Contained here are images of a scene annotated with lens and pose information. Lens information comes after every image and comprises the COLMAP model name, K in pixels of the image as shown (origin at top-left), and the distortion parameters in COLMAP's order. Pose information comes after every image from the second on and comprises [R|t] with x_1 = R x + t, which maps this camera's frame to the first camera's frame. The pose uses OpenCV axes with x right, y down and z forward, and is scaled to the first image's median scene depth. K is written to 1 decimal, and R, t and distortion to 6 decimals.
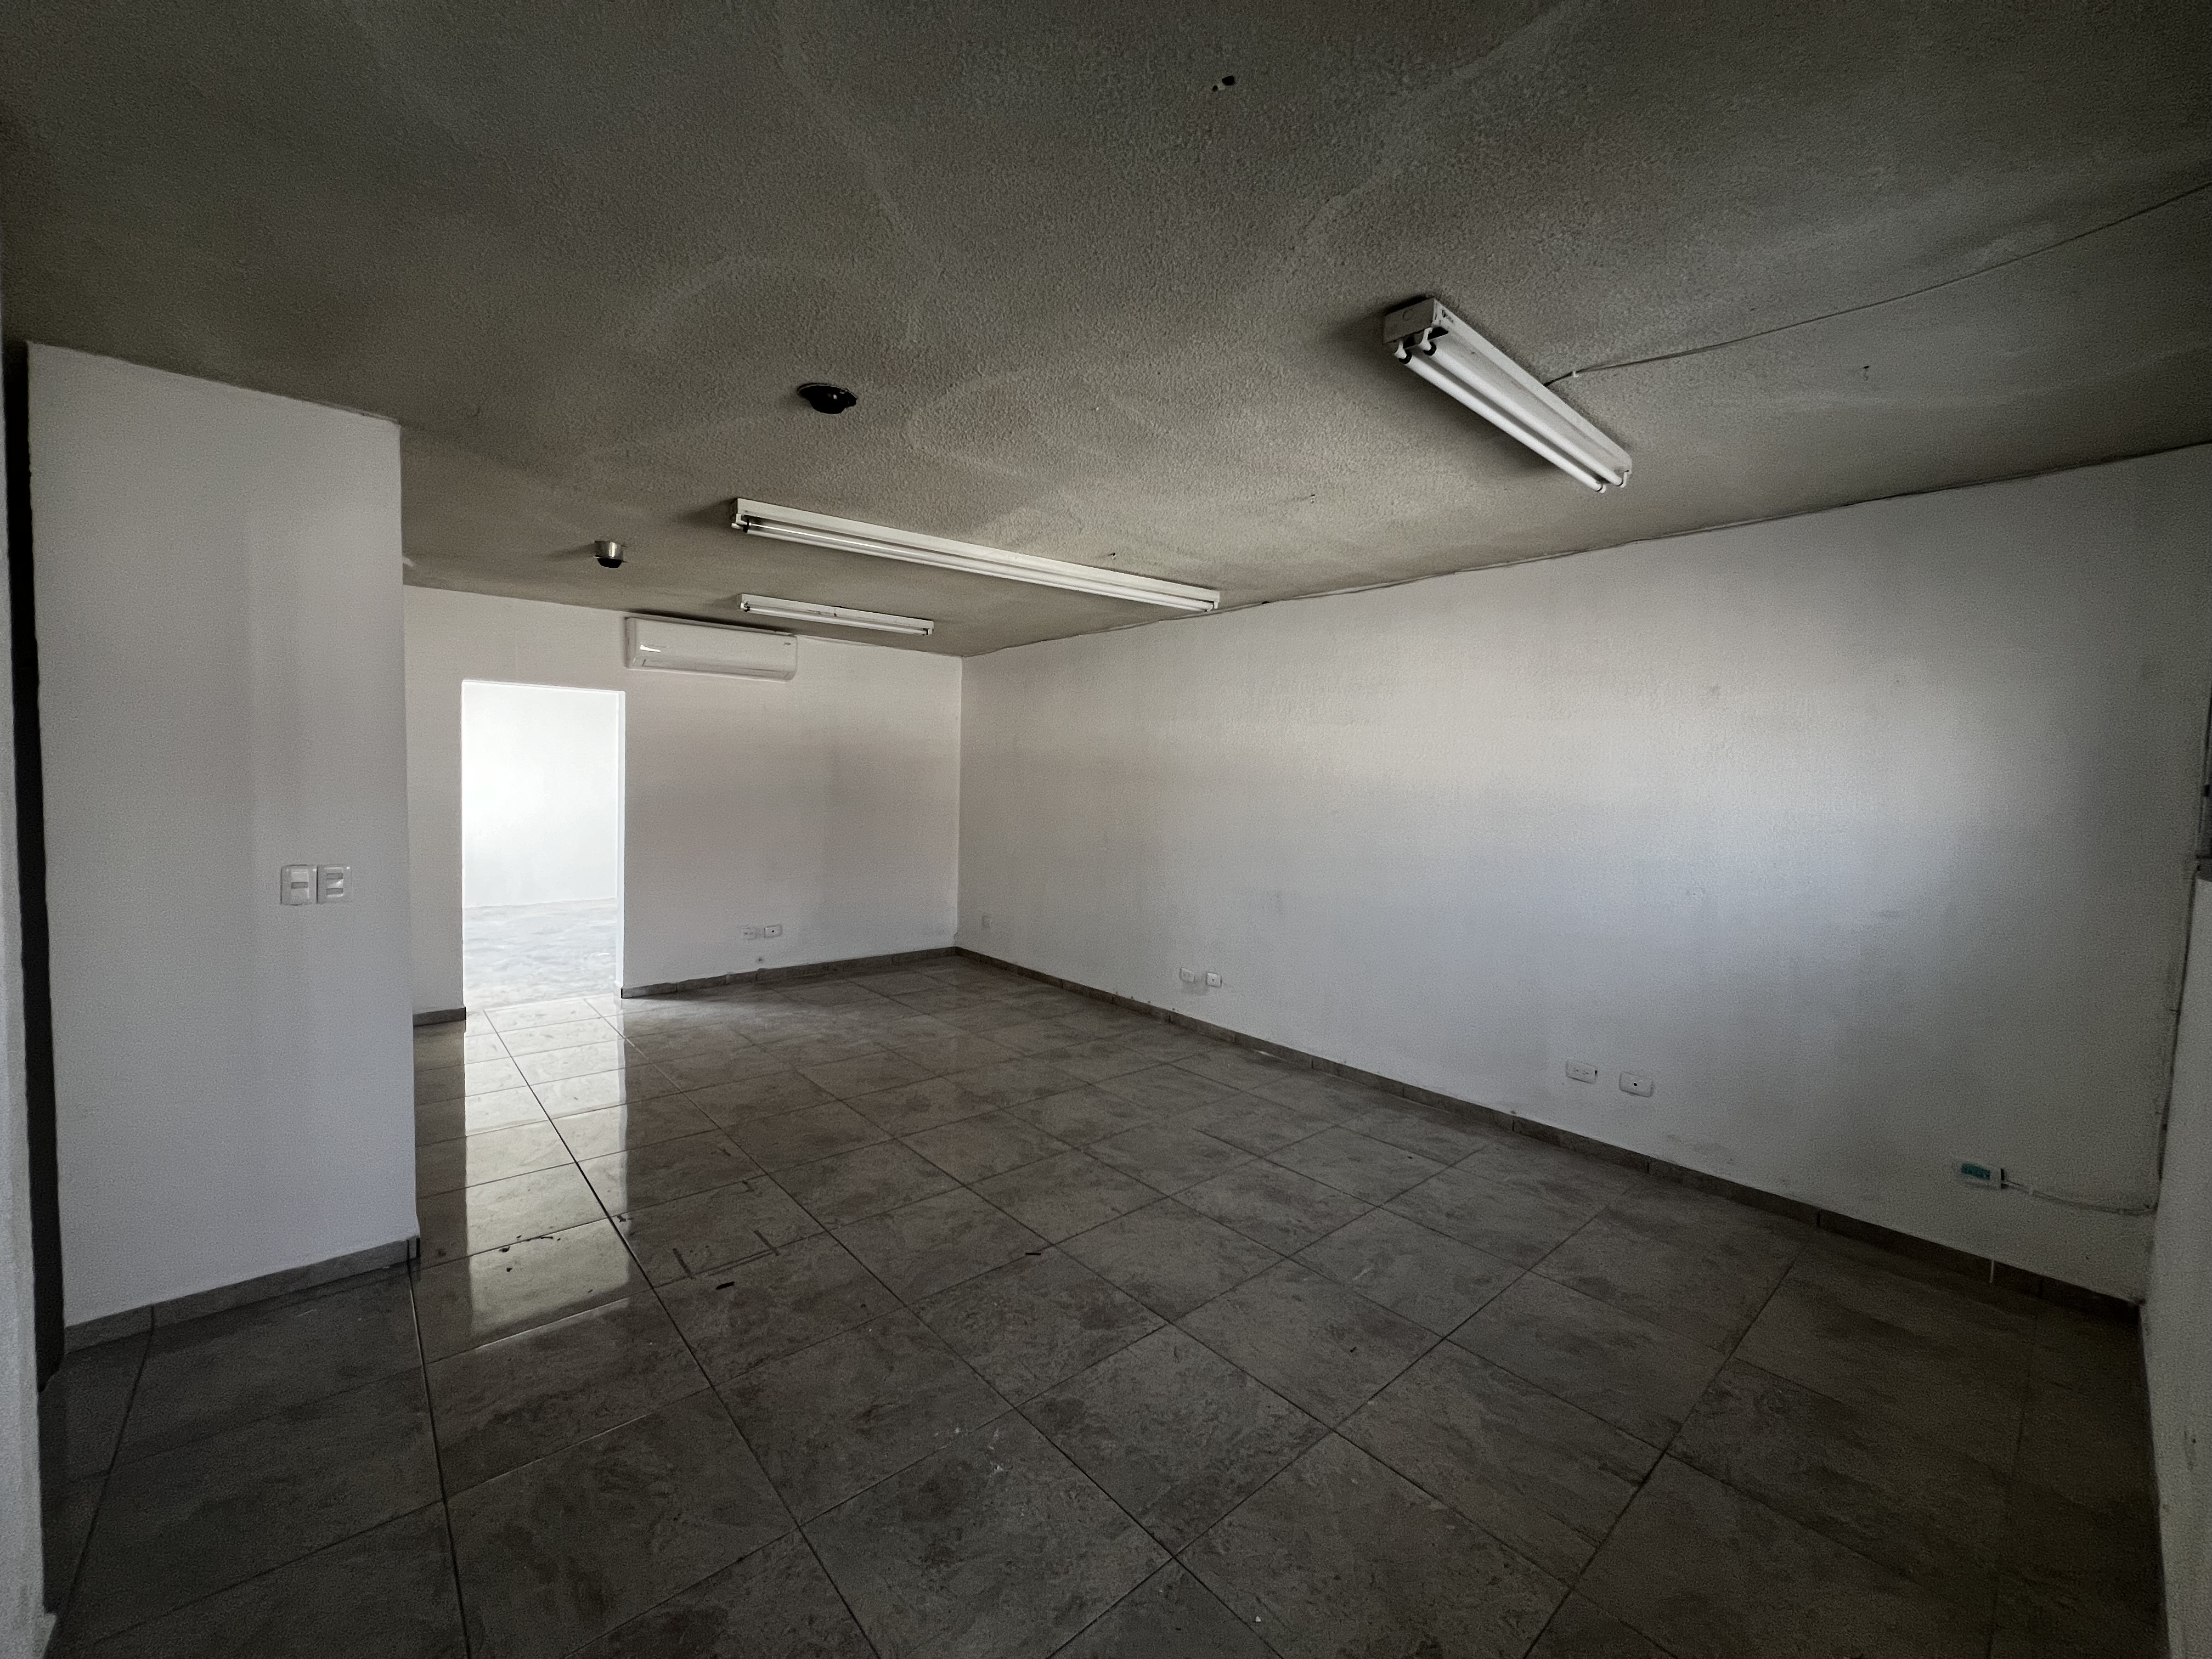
lens RADIAL K [[884.7, 0, 1100.2], [0, 884.7, 830.4], [0, 0, 1]] dist [-0.001126, -0.000041]
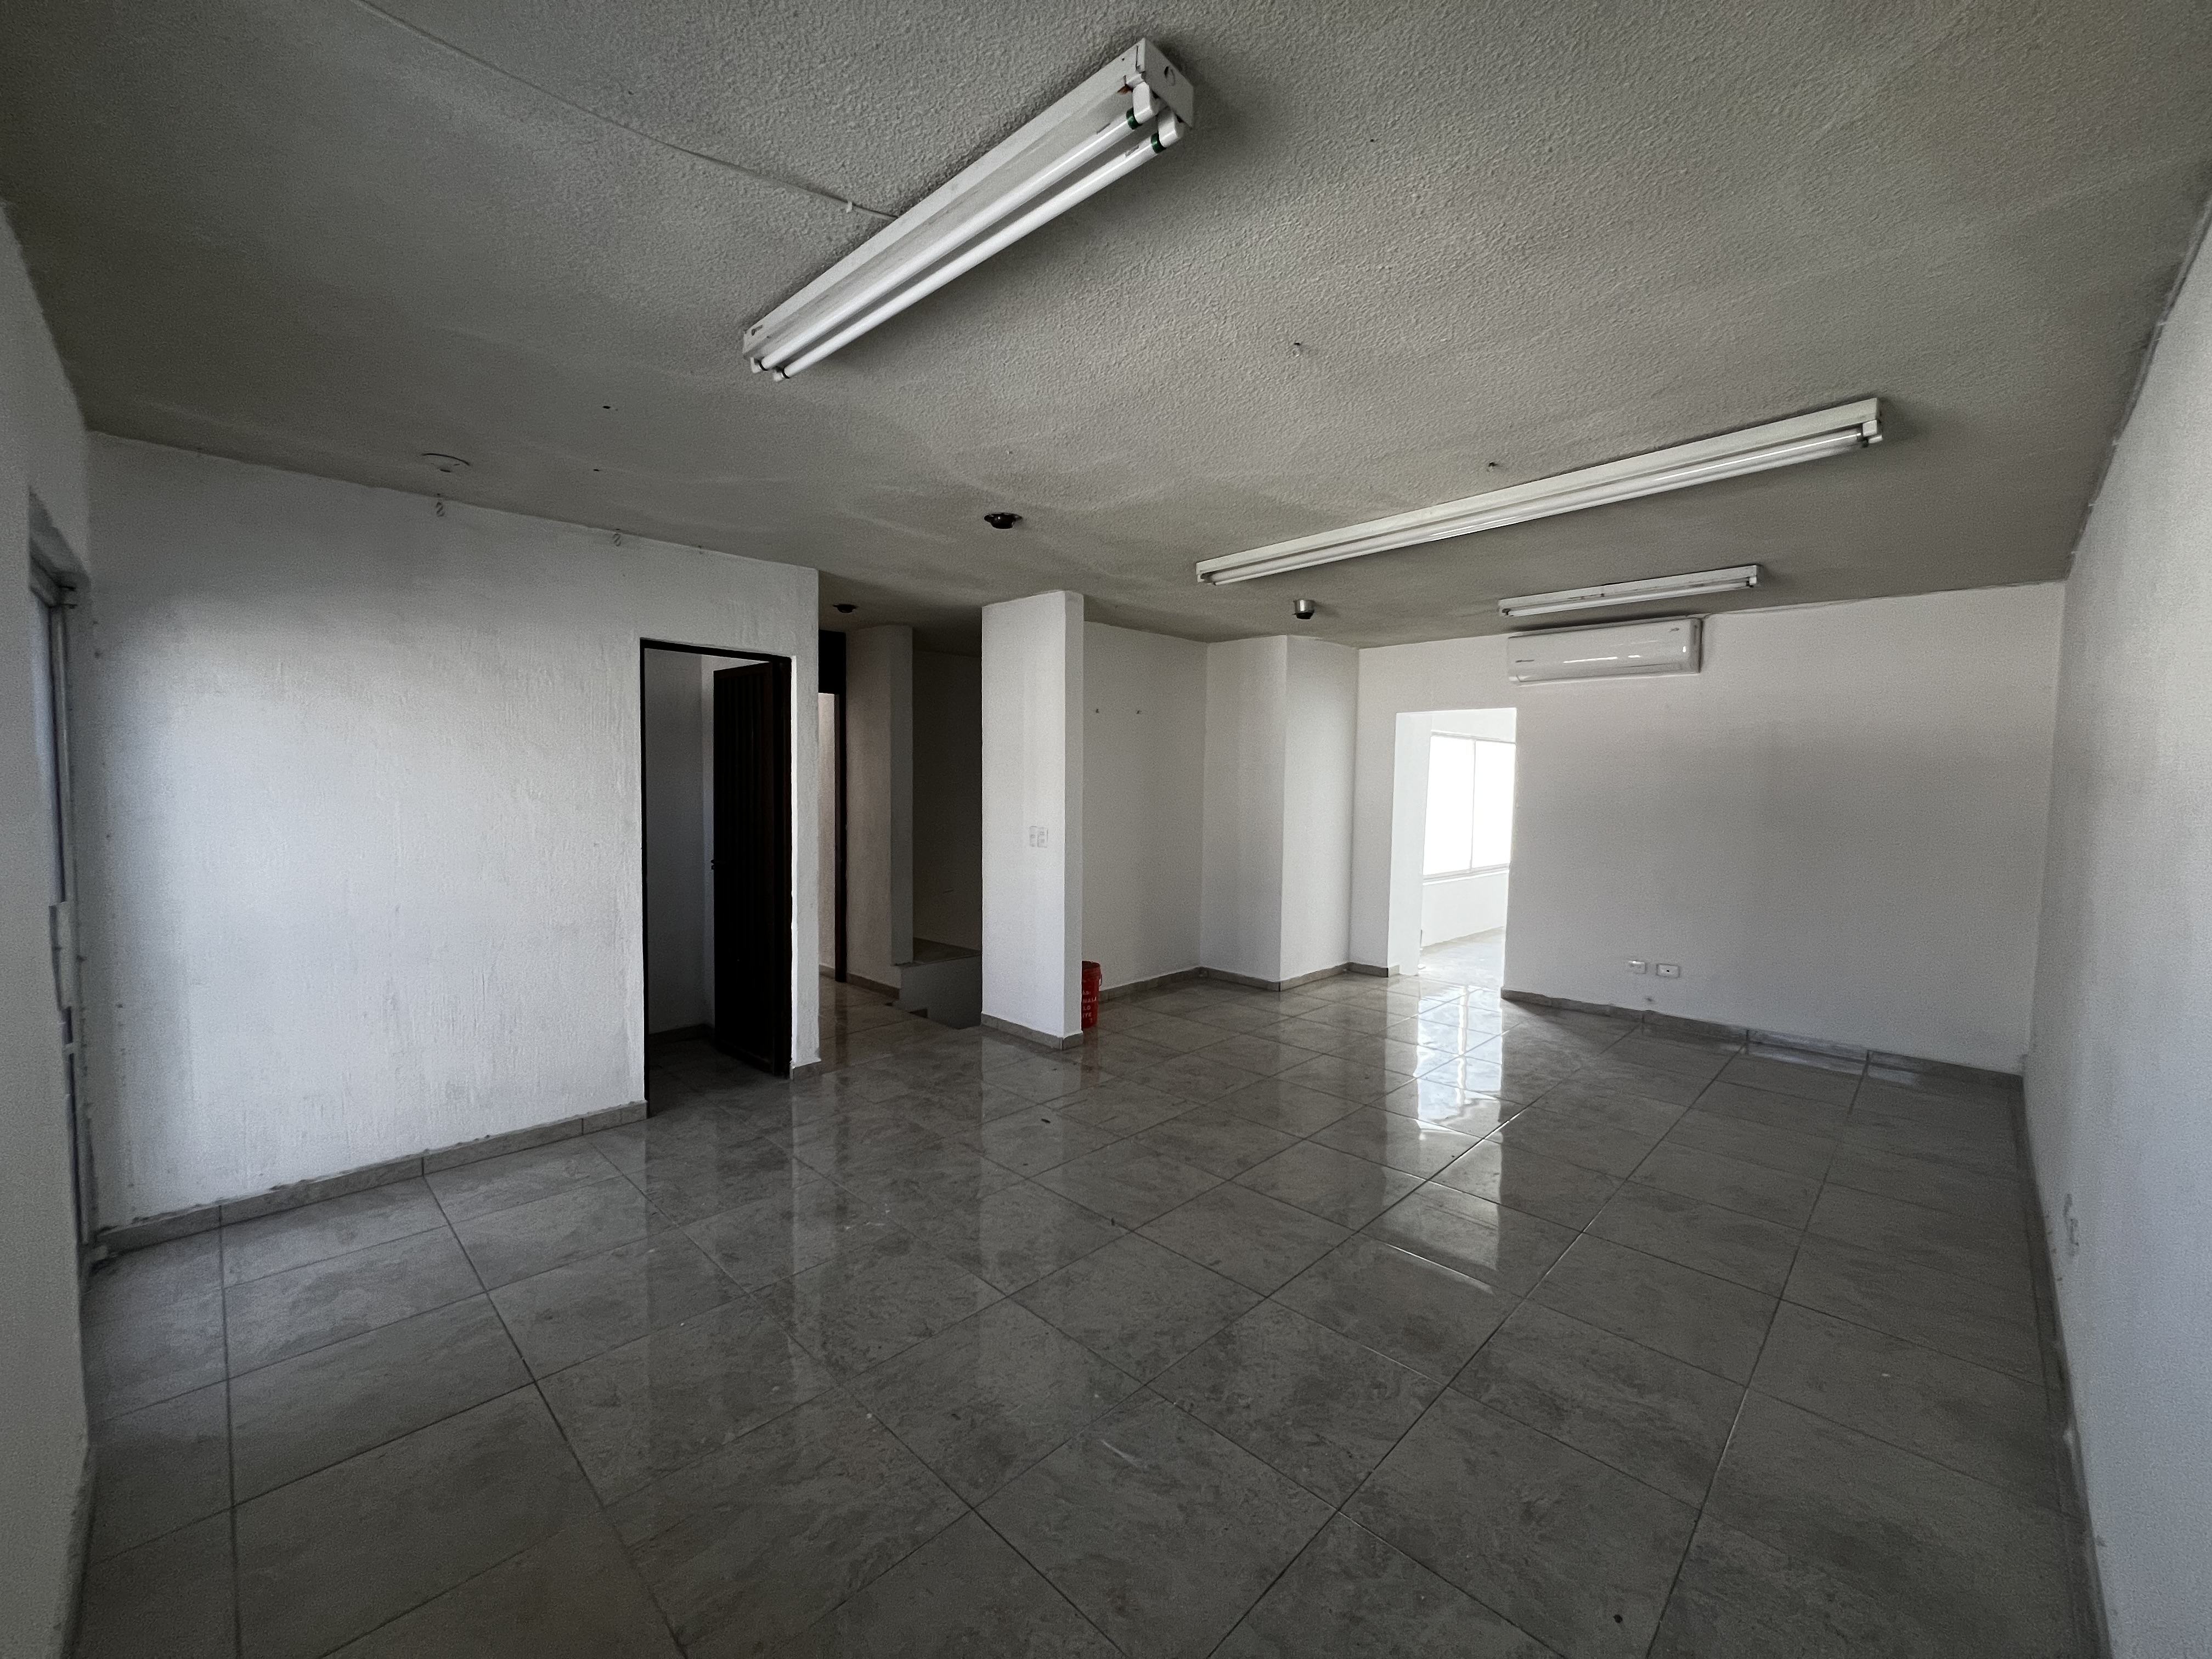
lens RADIAL K [[884.7, 0, 1099.8], [0, 884.7, 828.3], [0, 0, 1]] dist [-0.001126, -0.000041]
pose [[0.074730, 0.035305, -0.996579, 0.748530], [-0.068030, 0.997225, 0.030227, -0.018320], [0.994881, 0.065538, 0.076925, 0.676240]]
